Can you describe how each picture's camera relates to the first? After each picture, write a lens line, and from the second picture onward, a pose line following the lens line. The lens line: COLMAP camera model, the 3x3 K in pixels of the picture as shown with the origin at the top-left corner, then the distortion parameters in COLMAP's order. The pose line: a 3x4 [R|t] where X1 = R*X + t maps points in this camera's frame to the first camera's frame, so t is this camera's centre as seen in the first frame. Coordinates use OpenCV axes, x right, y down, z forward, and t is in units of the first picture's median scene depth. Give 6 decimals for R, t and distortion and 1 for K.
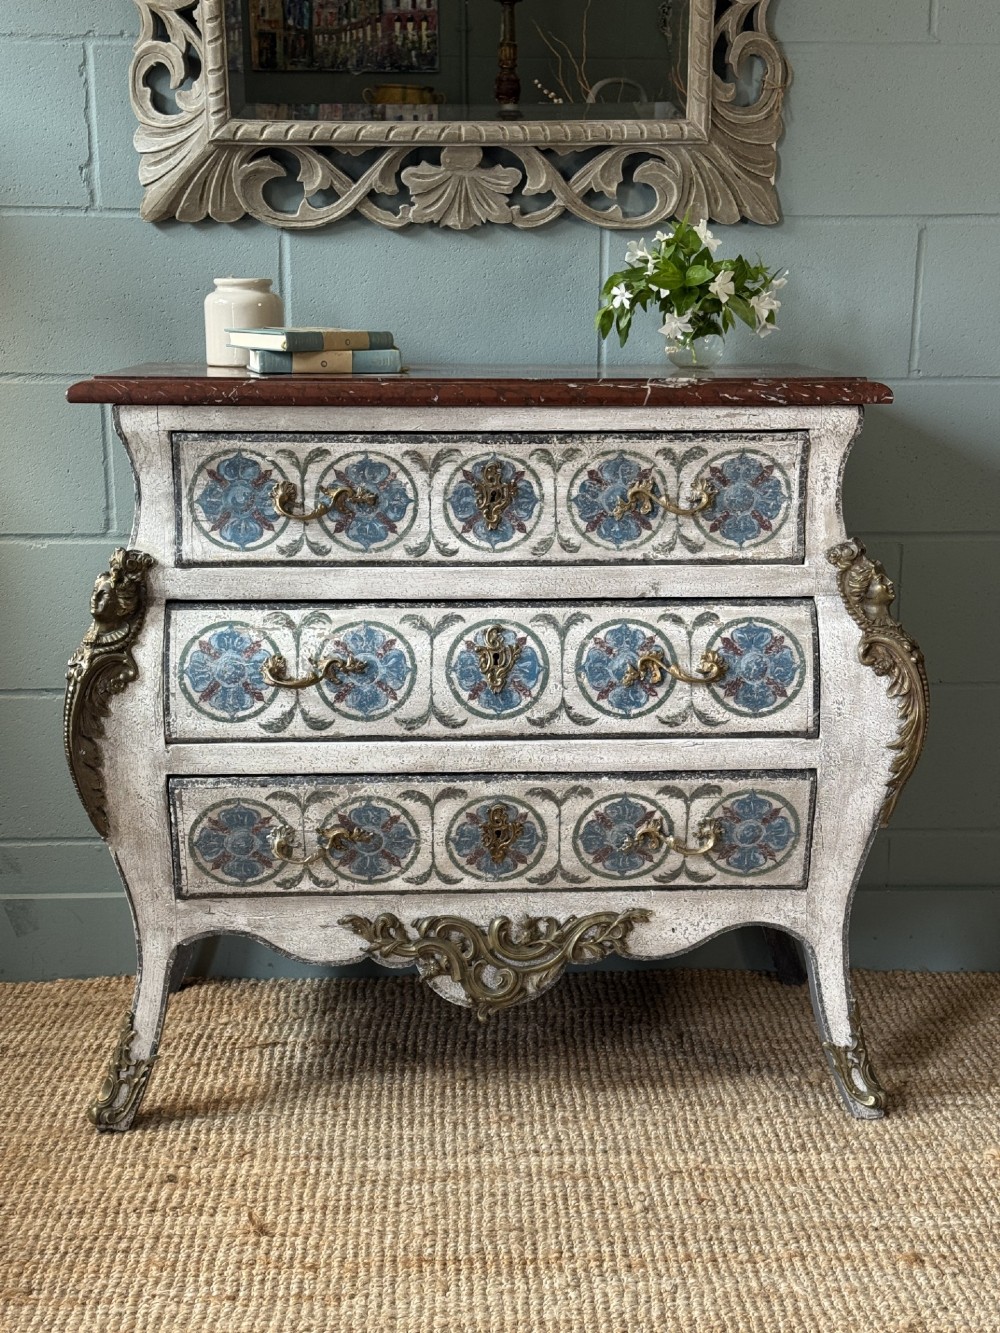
lens RADIAL K [[1905.6, 0, 501.2], [0, 1905.6, 683.3], [0, 0, 1]] dist [0.163768, -0.410925]
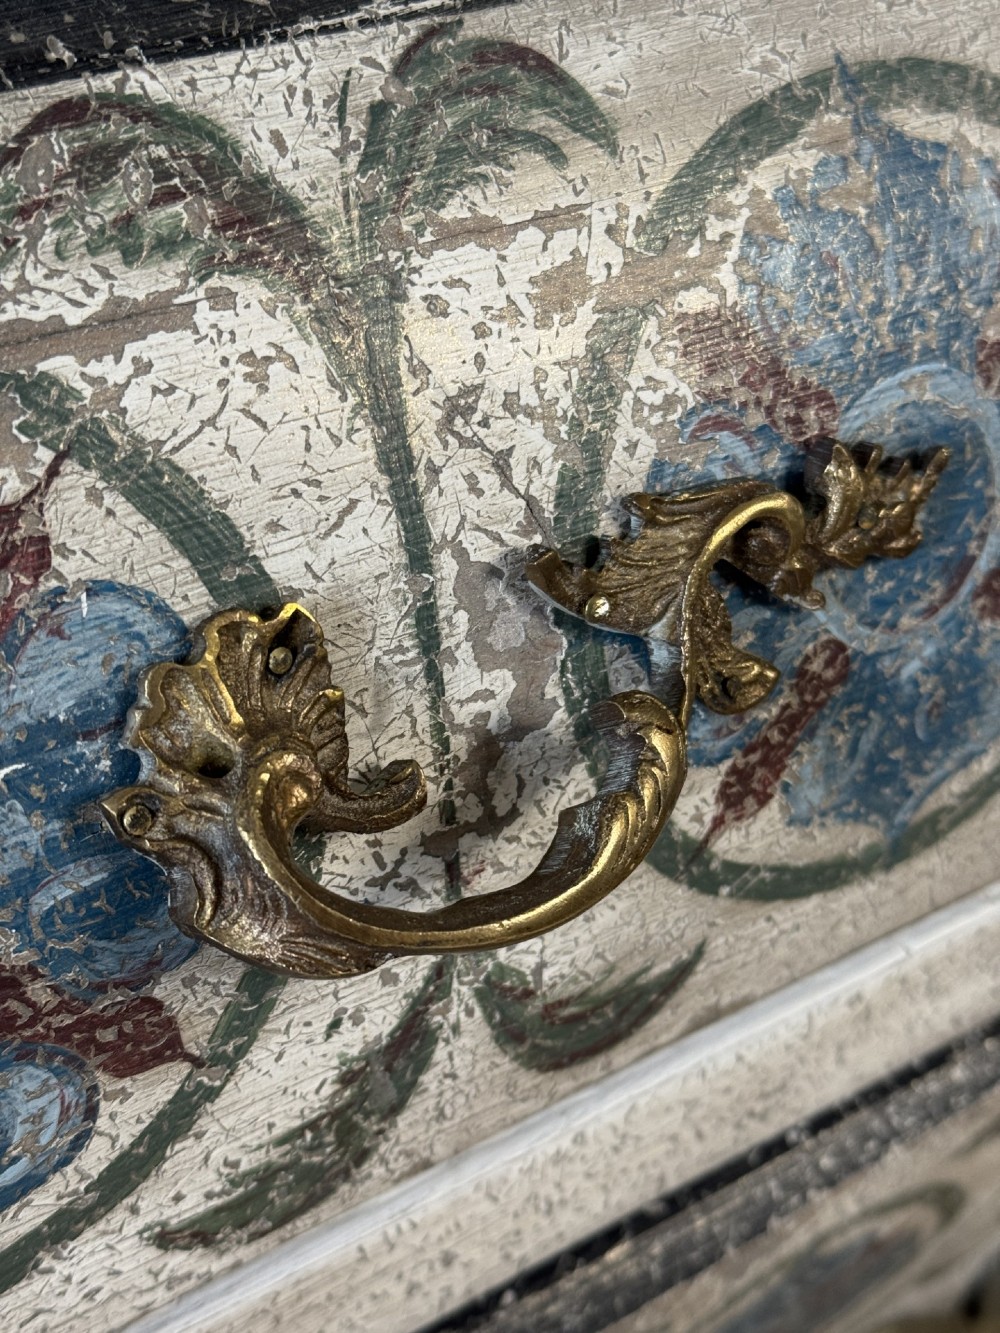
lens RADIAL K [[1905.6, 0, 501.2], [0, 1905.6, 683.3], [0, 0, 1]] dist [0.163768, -0.410925]
pose [[0.843879, -0.286711, 0.453502, -0.149151], [0.057461, 0.888680, 0.454914, -0.053118], [-0.533447, -0.357834, 0.766413, 0.911142]]
